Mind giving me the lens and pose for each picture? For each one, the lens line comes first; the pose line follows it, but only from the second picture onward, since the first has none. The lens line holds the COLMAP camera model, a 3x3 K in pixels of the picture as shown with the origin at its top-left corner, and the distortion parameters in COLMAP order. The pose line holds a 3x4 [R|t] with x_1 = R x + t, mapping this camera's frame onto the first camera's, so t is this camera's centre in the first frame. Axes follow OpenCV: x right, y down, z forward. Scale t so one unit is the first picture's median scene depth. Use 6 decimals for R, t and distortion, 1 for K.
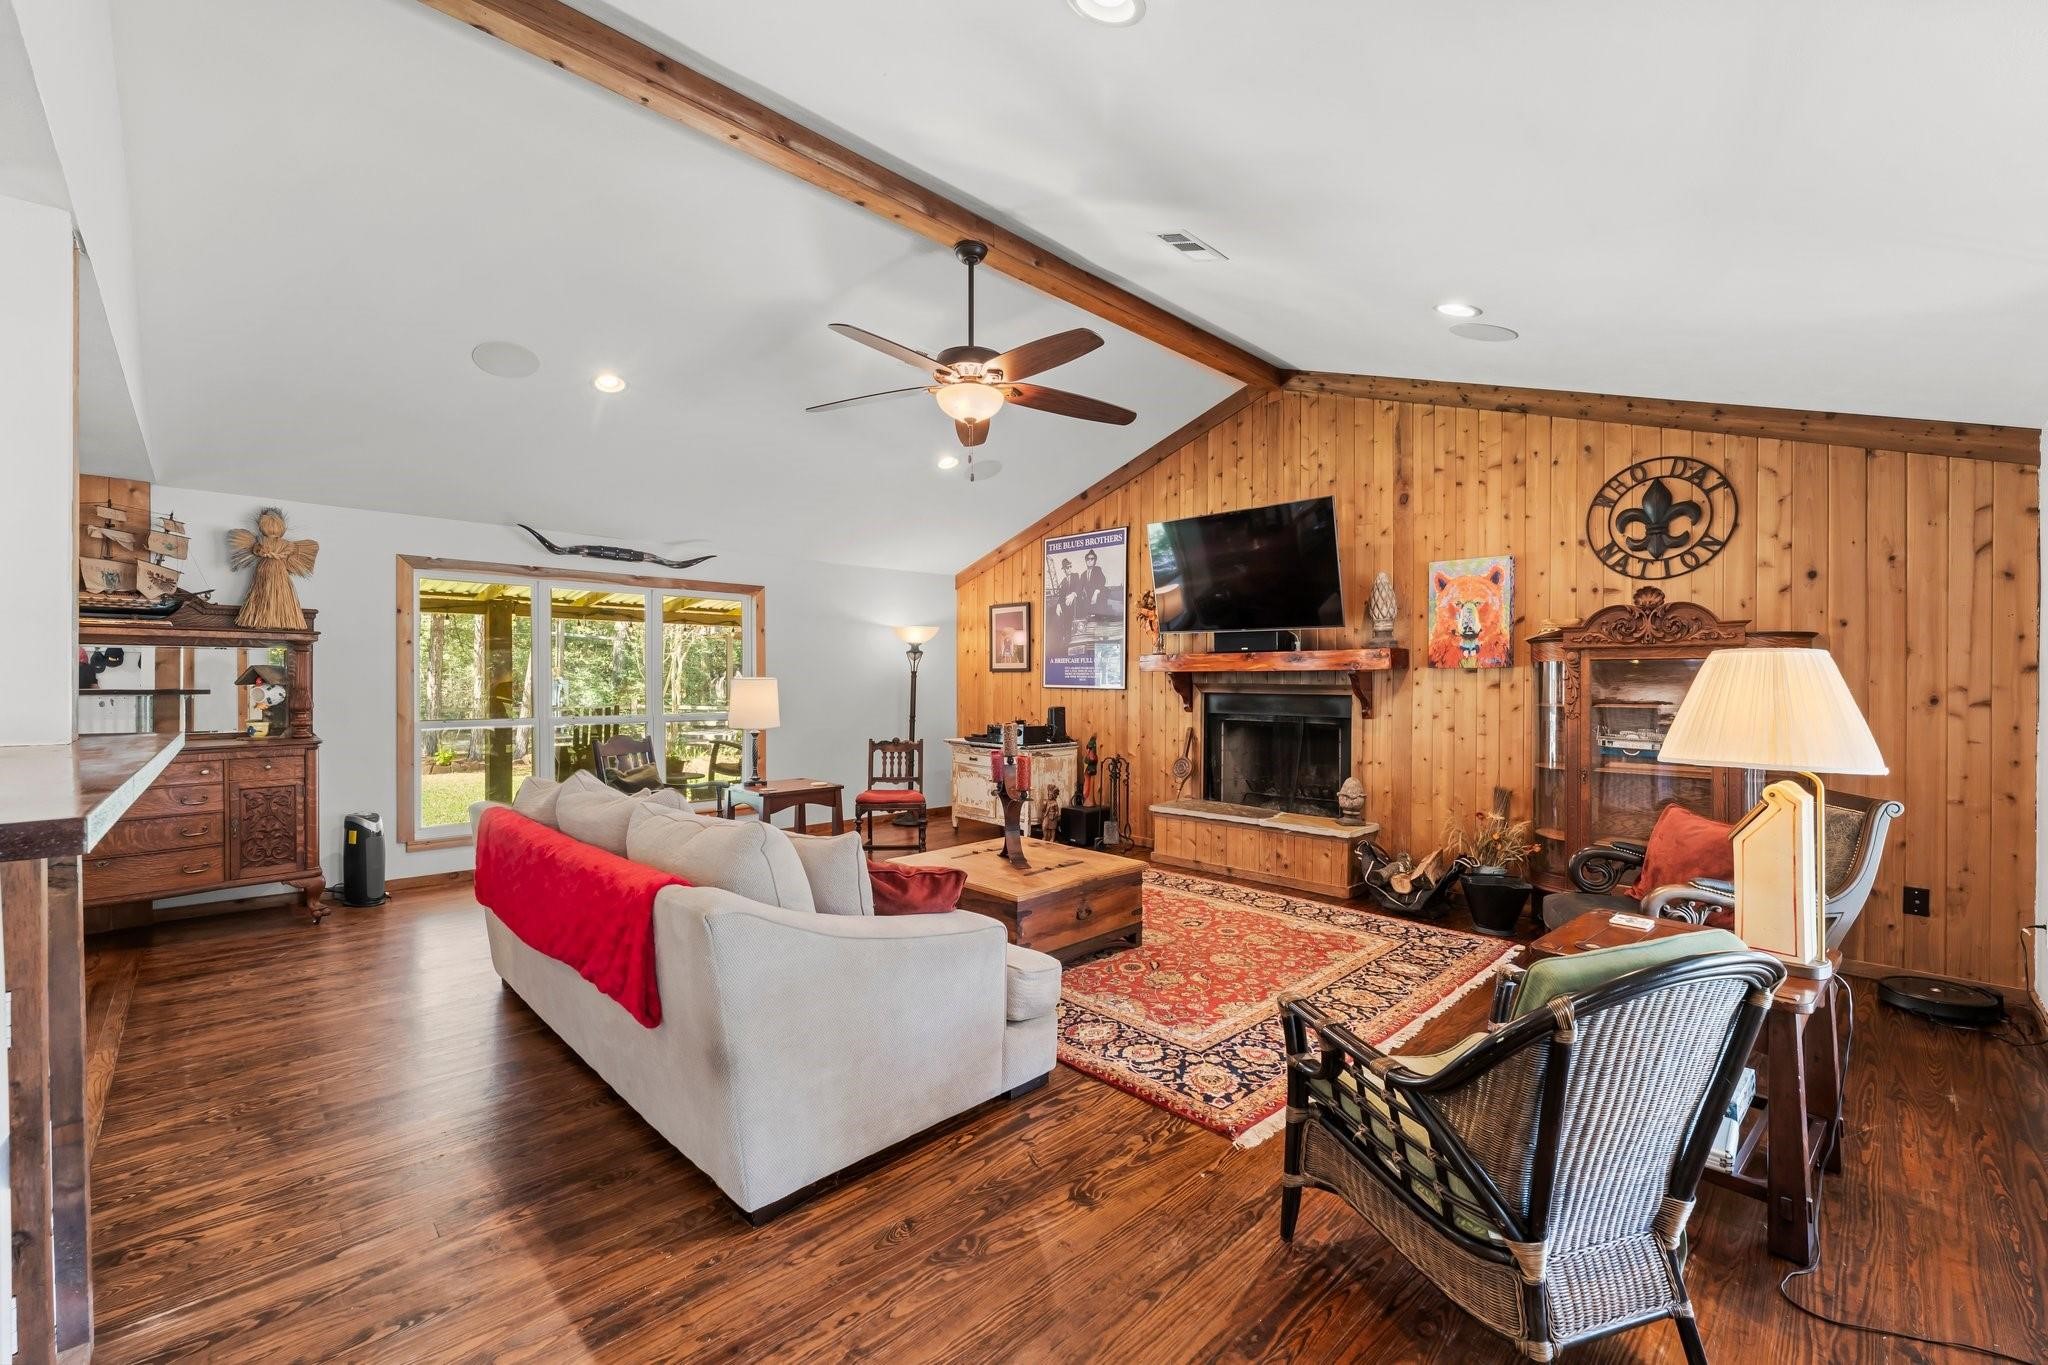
lens RADIAL K [[828.0, 0, 1021.8], [0, 828.0, 679.8], [0, 0, 1]] dist [-0.000732, -0.000070]
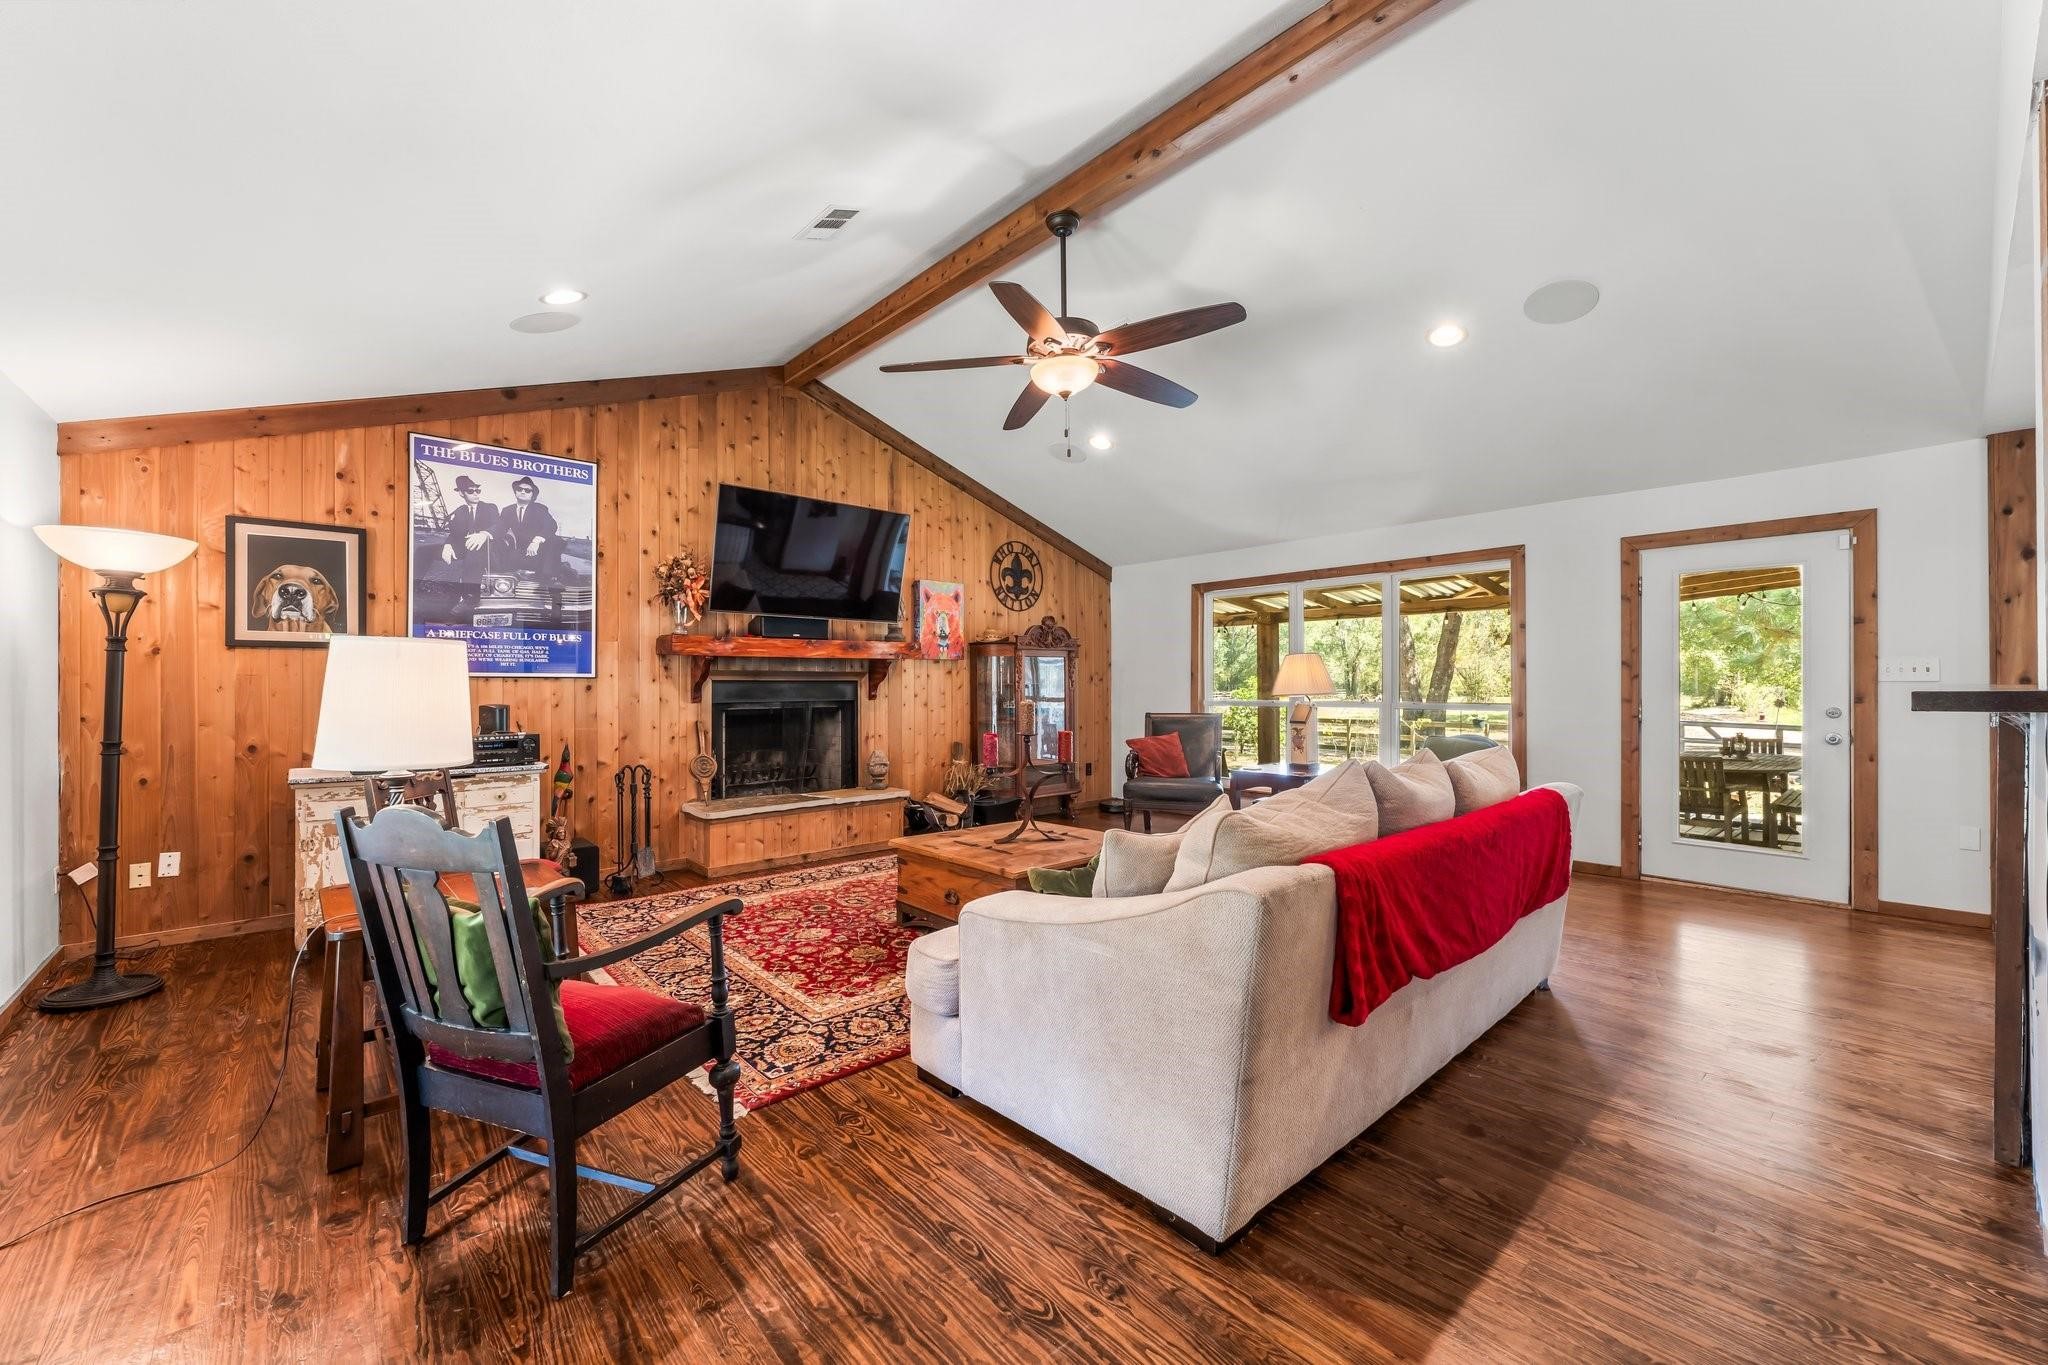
lens RADIAL K [[828.0, 0, 1023.6], [0, 828.0, 681.1], [0, 0, 1]] dist [-0.000732, -0.000070]
pose [[0.039616, 0.005063, 0.999202, -0.872438], [0.010320, 0.999932, -0.005476, 0.031822], [-0.999162, 0.010528, 0.039561, 0.826680]]
